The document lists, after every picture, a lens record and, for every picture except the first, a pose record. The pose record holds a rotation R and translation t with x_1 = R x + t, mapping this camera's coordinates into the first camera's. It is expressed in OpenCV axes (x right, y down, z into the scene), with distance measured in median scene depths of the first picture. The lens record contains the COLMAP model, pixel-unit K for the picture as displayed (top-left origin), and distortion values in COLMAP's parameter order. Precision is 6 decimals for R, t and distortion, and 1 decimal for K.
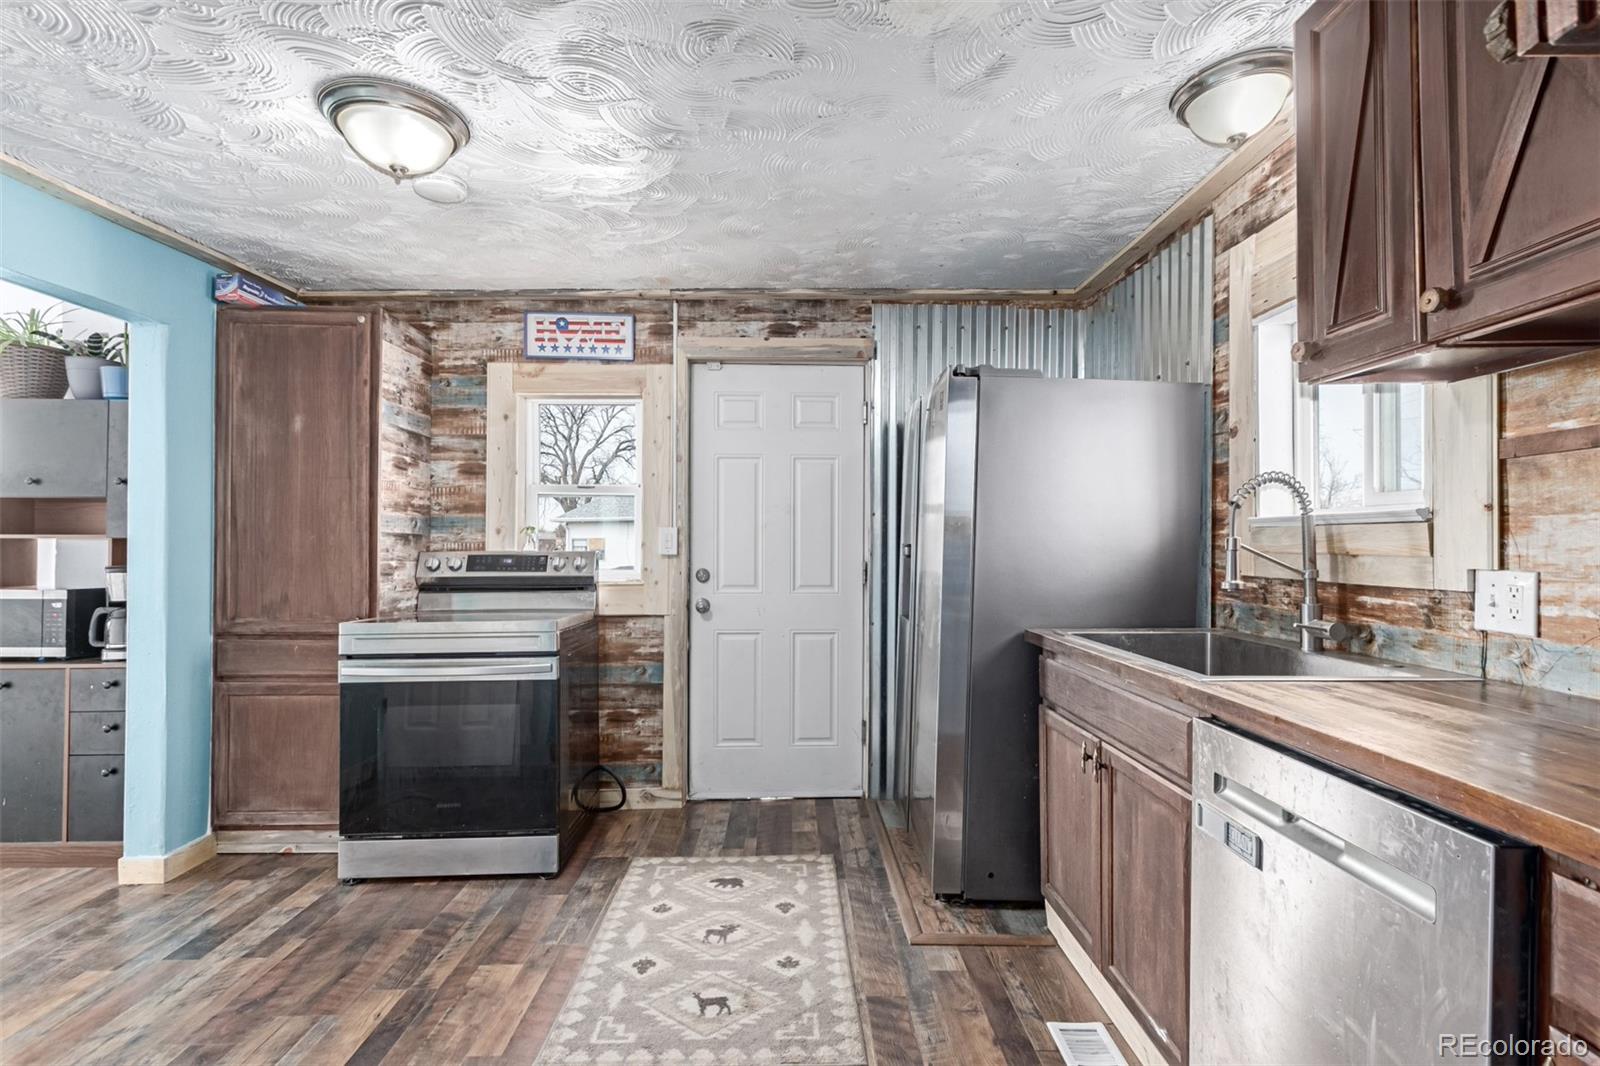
lens RADIAL K [[739.8, 0, 810.1], [0, 739.8, 545.3], [0, 0, 1]] dist [0.005495, 0.001198]
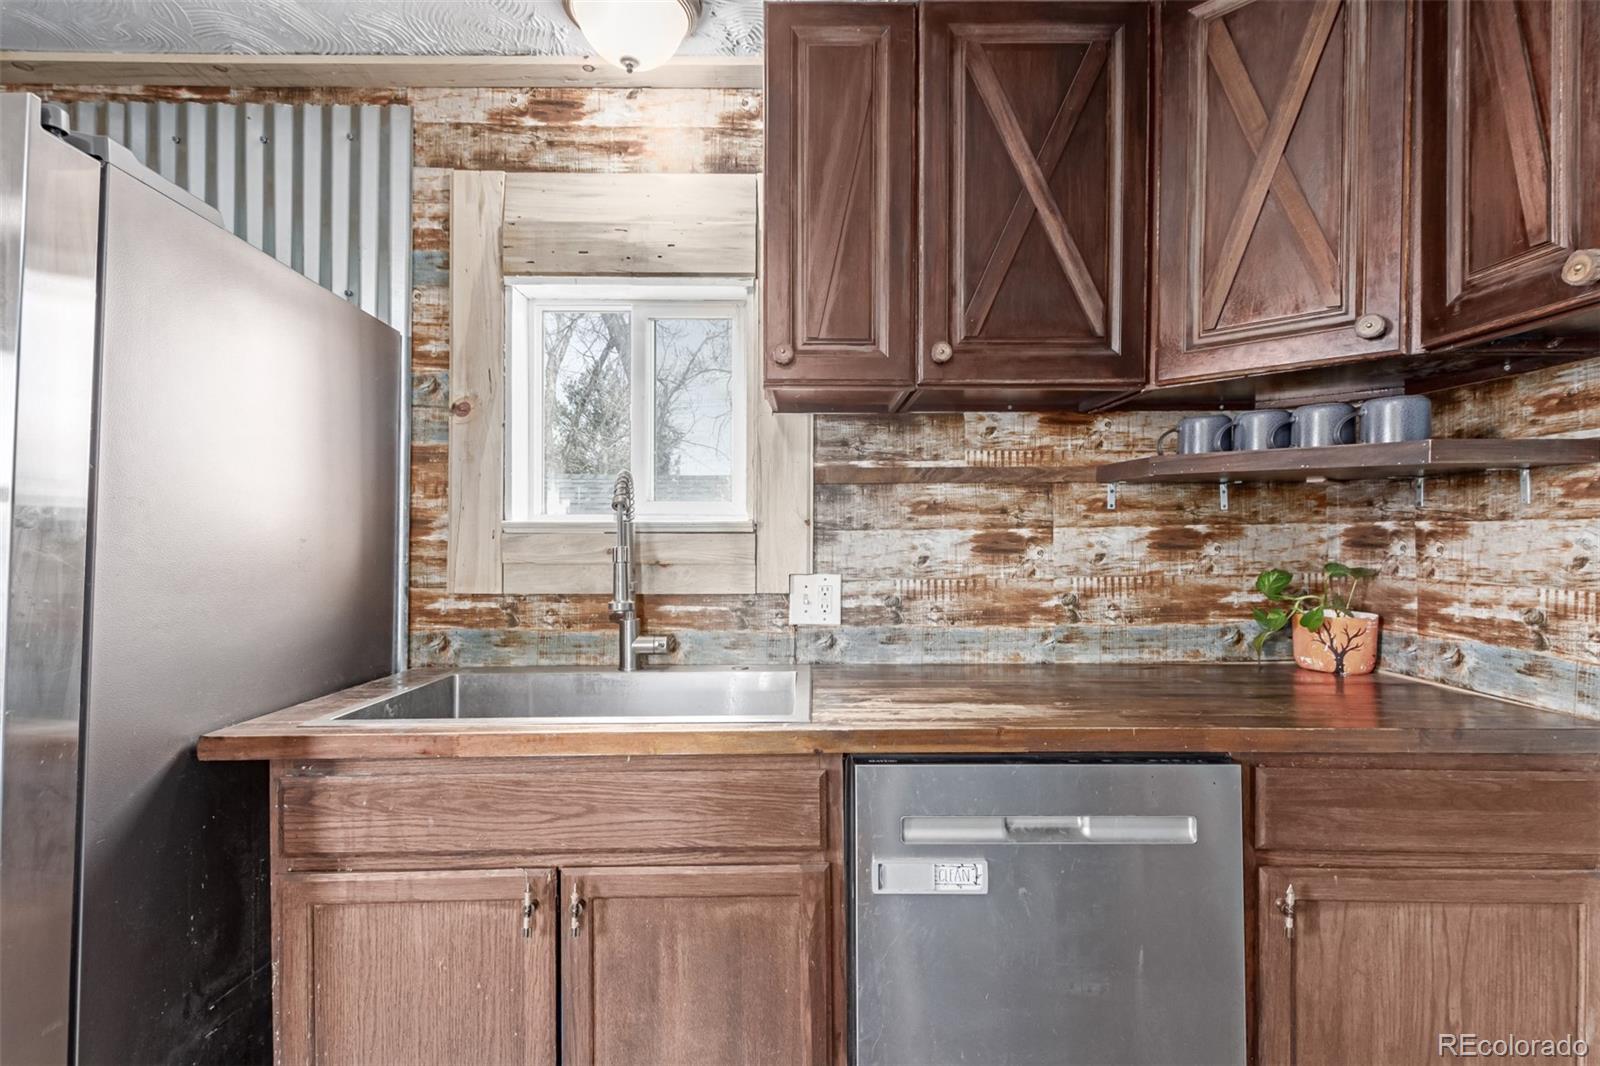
lens RADIAL K [[739.8, 0, 804.2], [0, 739.8, 540.3], [0, 0, 1]] dist [0.005495, 0.001198]
pose [[0.028574, 0.006759, 0.999569, -0.197812], [0.005681, 0.999960, -0.006925, -0.009172], [-0.999576, 0.005876, 0.028534, 0.649109]]
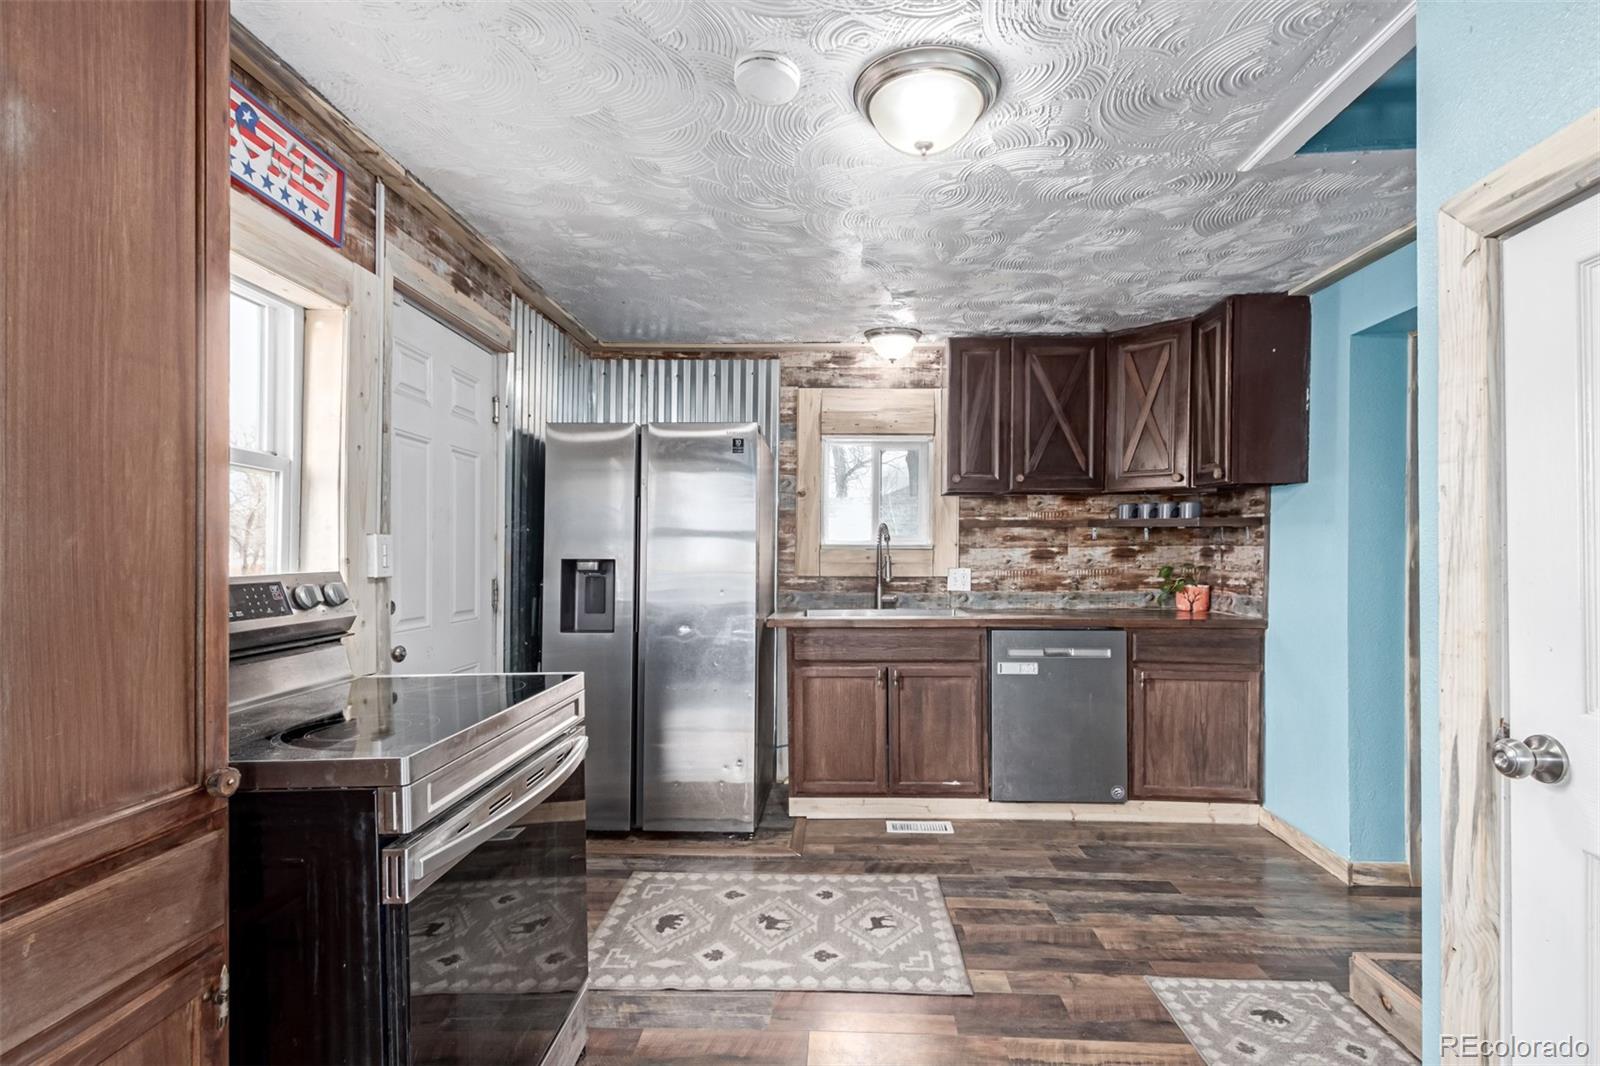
lens RADIAL K [[739.8, 0, 819.3], [0, 739.8, 554.2], [0, 0, 1]] dist [0.005495, 0.001198]
pose [[0.067426, 0.004063, 0.997716, -1.212936], [0.001867, 0.999989, -0.004199, -0.004135], [-0.997723, 0.002146, 0.067418, 0.879872]]
